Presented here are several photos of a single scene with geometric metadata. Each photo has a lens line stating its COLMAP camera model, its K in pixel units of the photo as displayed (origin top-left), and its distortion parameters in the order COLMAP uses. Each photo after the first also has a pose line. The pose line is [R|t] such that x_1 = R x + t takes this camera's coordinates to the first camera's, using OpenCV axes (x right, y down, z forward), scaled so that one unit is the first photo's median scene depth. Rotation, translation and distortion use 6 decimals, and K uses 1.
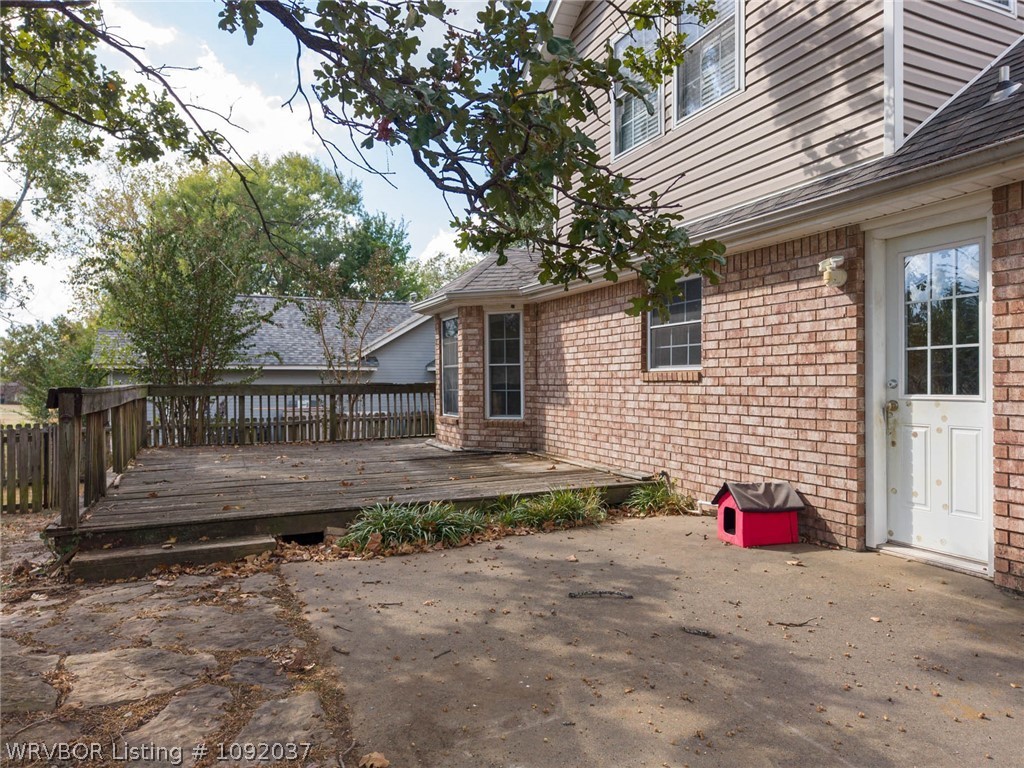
lens RADIAL K [[681.4, 0, 512.0], [0, 681.4, 384.0], [0, 0, 1]] dist [0.010709, -0.003611]
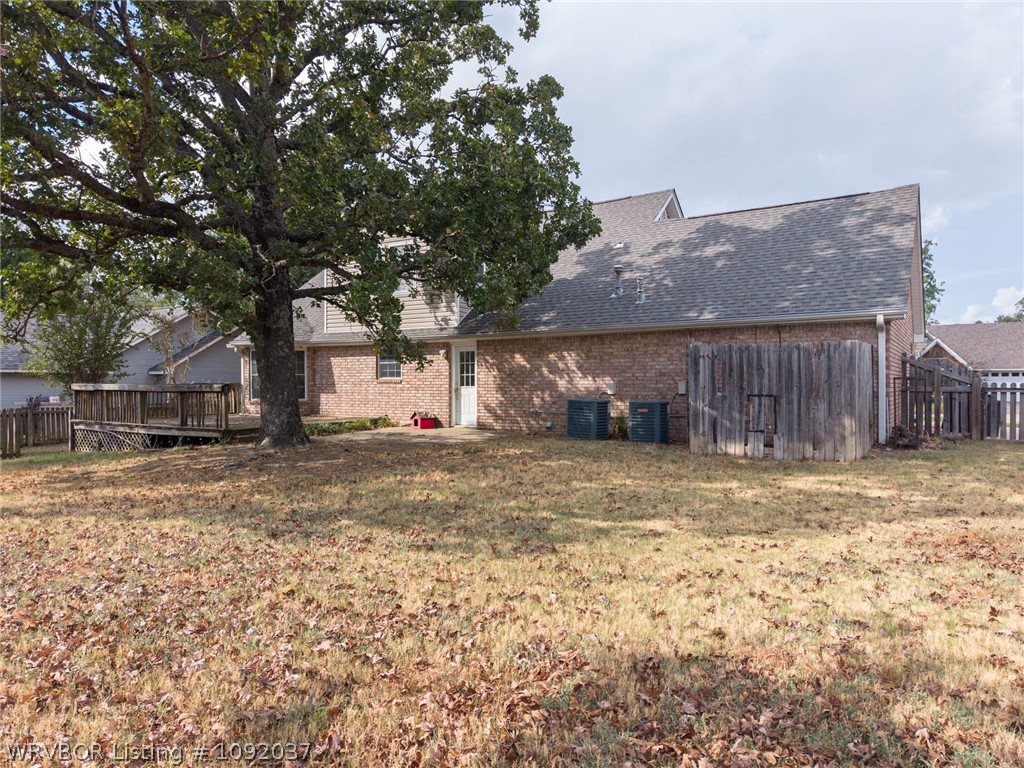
lens RADIAL K [[705.0, 0, 512.0], [0, 705.0, 384.0], [0, 0, 1]] dist [-0.001194, -0.008724]
pose [[0.829157, 0.000702, 0.559015, -1.194569], [-0.000616, 1.000000, -0.000342, 0.001828], [-0.559015, -0.000061, 0.829157, -2.095499]]
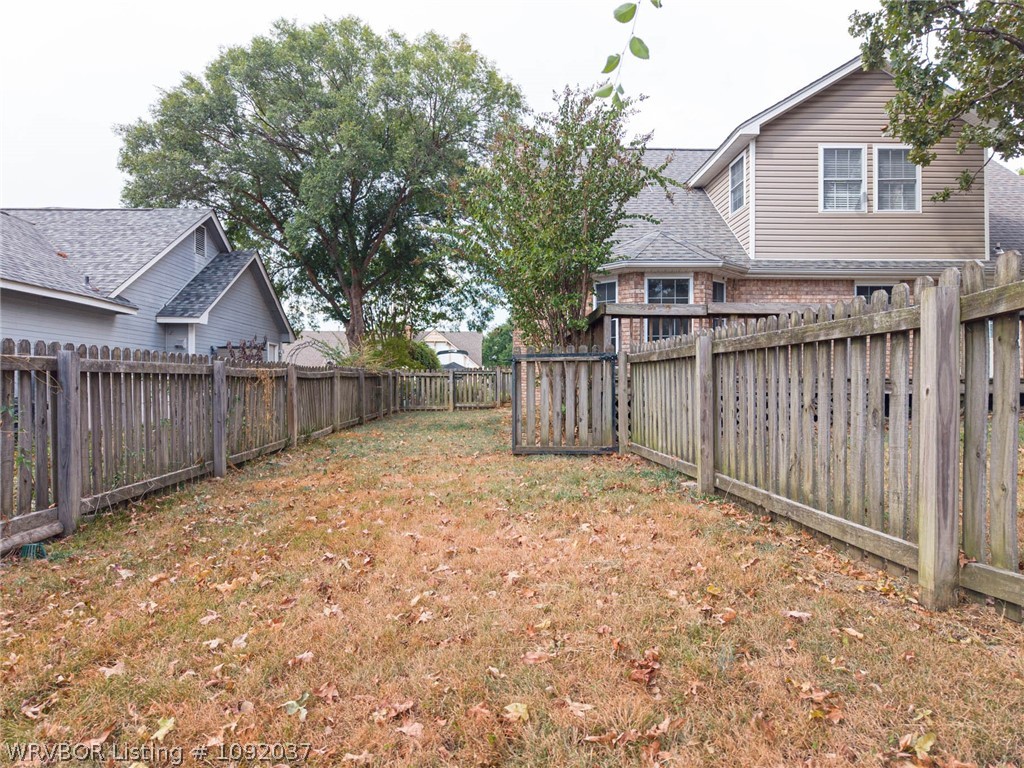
lens RADIAL K [[701.0, 0, 507.8], [0, 701.0, 387.0], [0, 0, 1]] dist [0.023045, -0.003026]
pose [[0.370674, -0.001637, 0.928761, -2.683607], [0.002334, 0.999997, 0.000832, 0.196105], [-0.928760, 0.001859, 0.370677, 1.511426]]
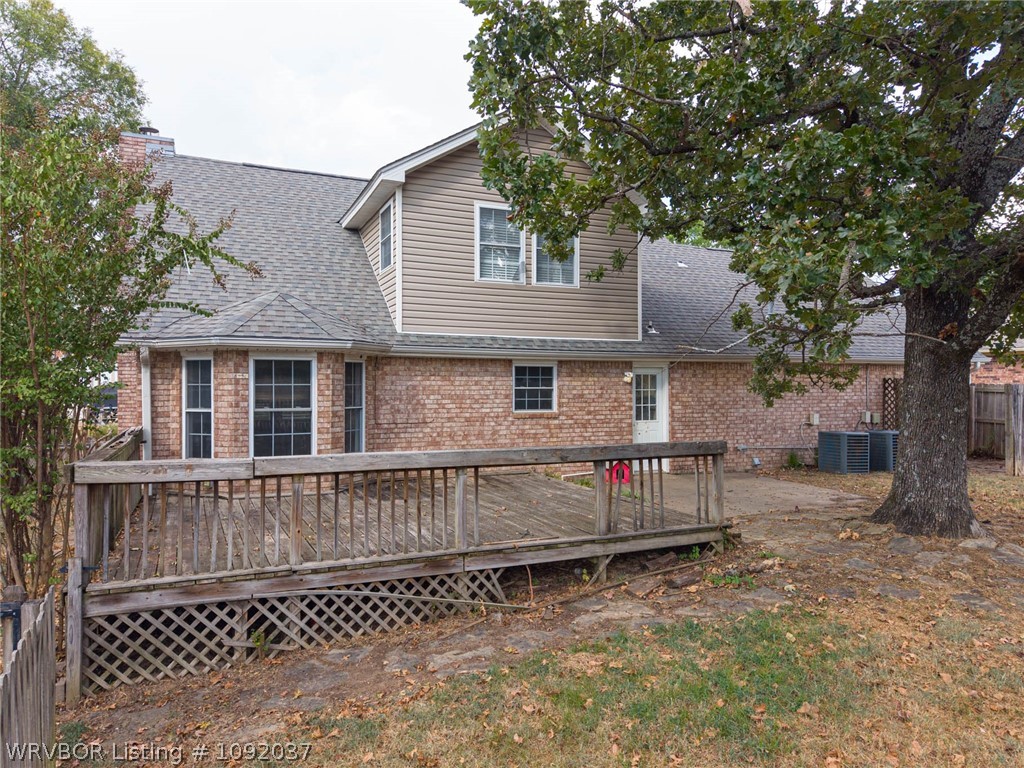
lens RADIAL K [[694.0, 0, 505.8], [0, 694.0, 390.4], [0, 0, 1]] dist [0.079826, -0.052505]
pose [[0.003349, -0.007347, 0.999967, -2.054948], [-0.002304, 0.999970, 0.007355, -0.114317], [-0.999992, -0.002329, 0.003332, 1.297964]]
